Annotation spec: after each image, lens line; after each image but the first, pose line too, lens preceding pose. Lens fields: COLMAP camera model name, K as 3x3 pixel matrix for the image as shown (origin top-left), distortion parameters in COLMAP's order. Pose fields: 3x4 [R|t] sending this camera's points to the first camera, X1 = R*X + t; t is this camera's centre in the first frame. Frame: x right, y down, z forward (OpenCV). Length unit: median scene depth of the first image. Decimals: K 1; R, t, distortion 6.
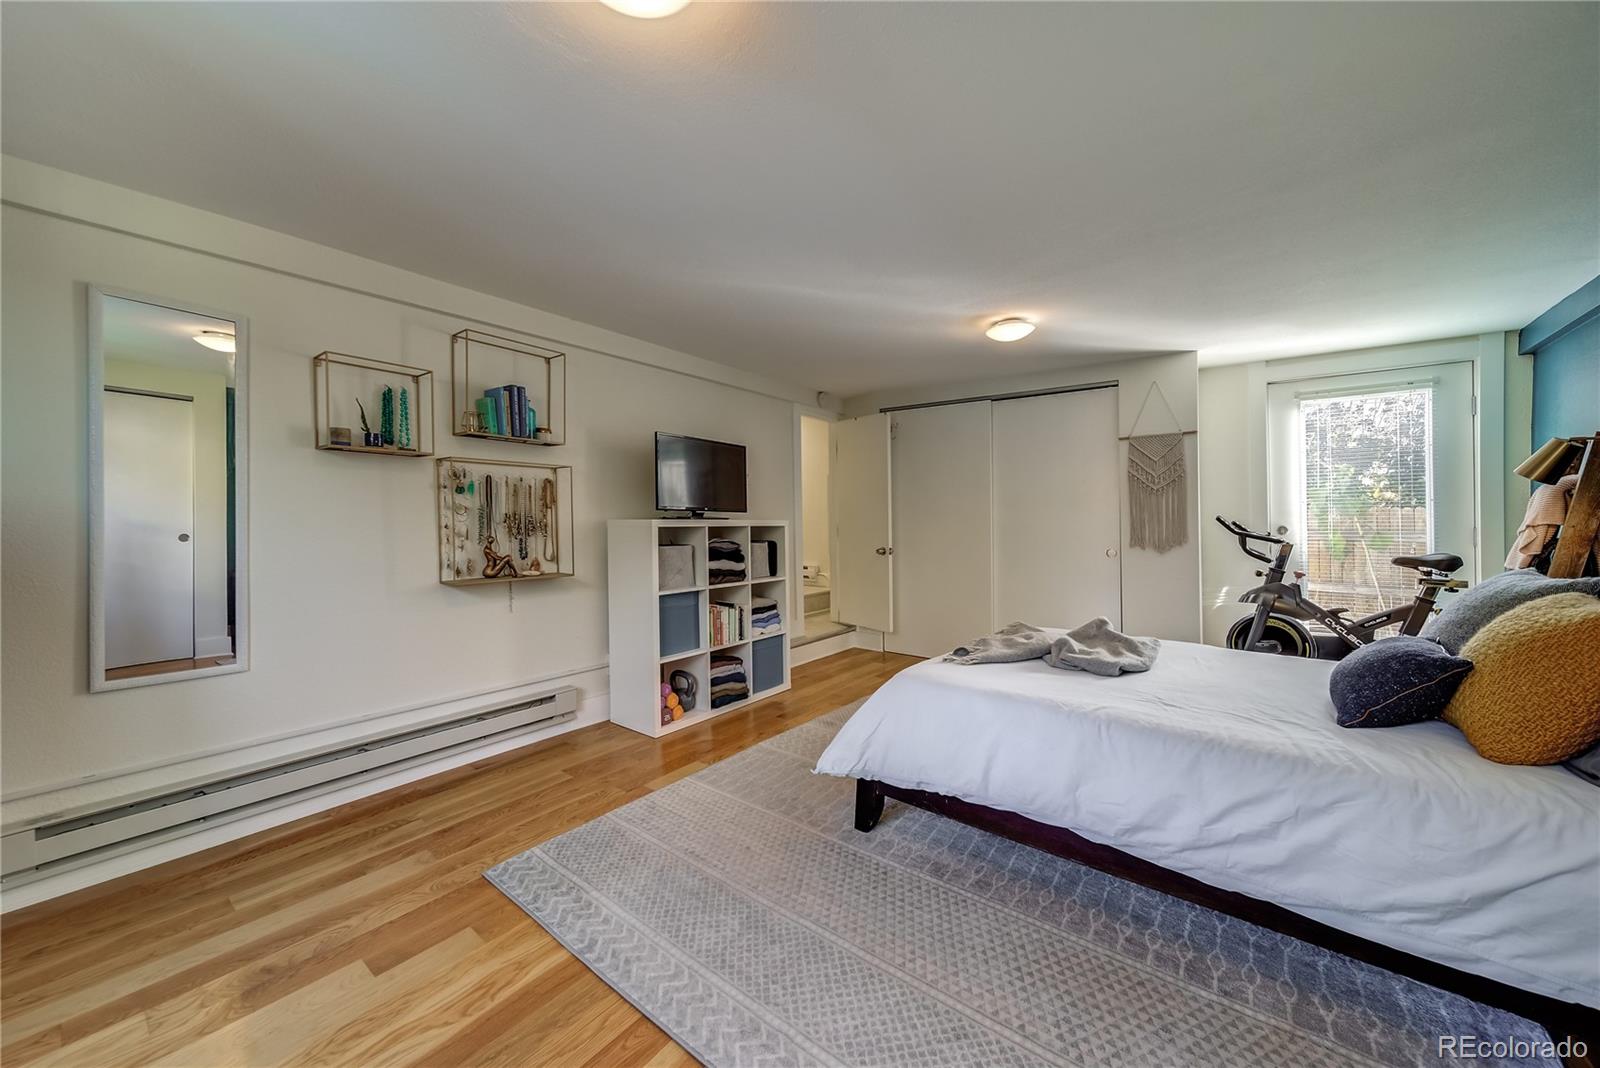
lens RADIAL K [[557.6, 0, 773.6], [0, 557.6, 530.5], [0, 0, 1]] dist [0.001179, 0.000048]
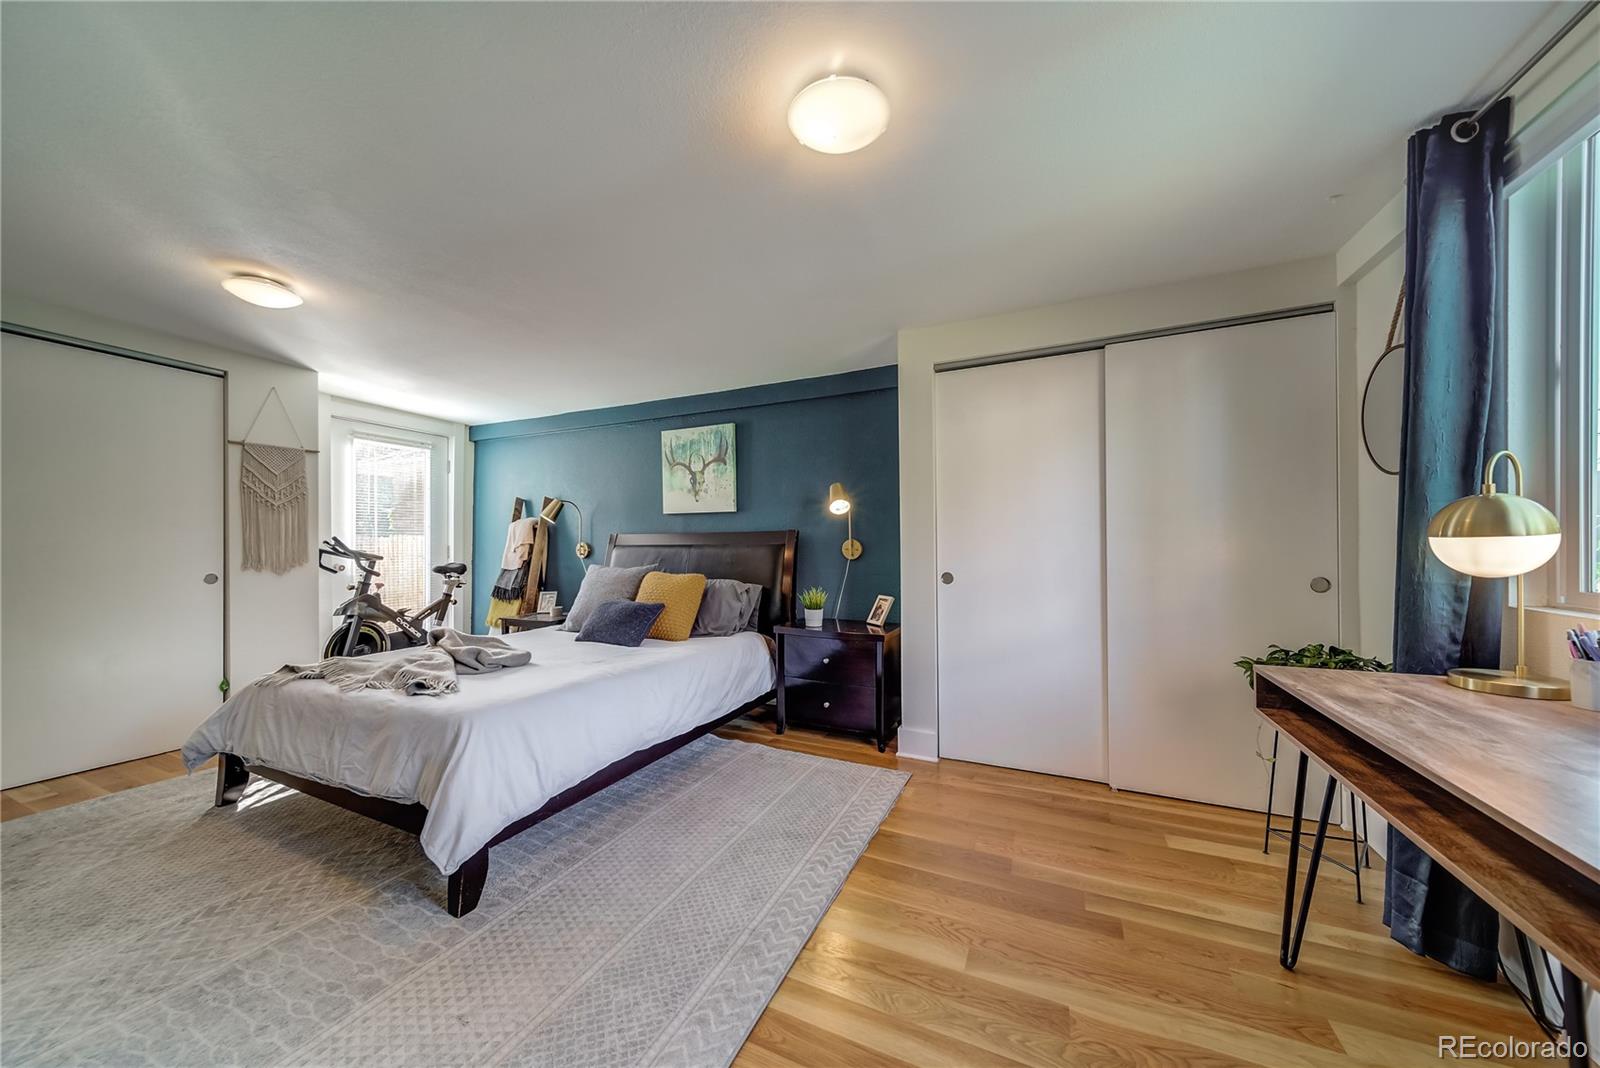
lens RADIAL K [[581.7, 0, 780.9], [0, 581.7, 536.1], [0, 0, 1]] dist [0.001039, -0.000007]
pose [[-0.235932, 0.014478, 0.971662, -0.531081], [0.011742, 0.999858, -0.012047, -0.002173], [-0.971698, 0.008567, -0.236069, 0.497466]]
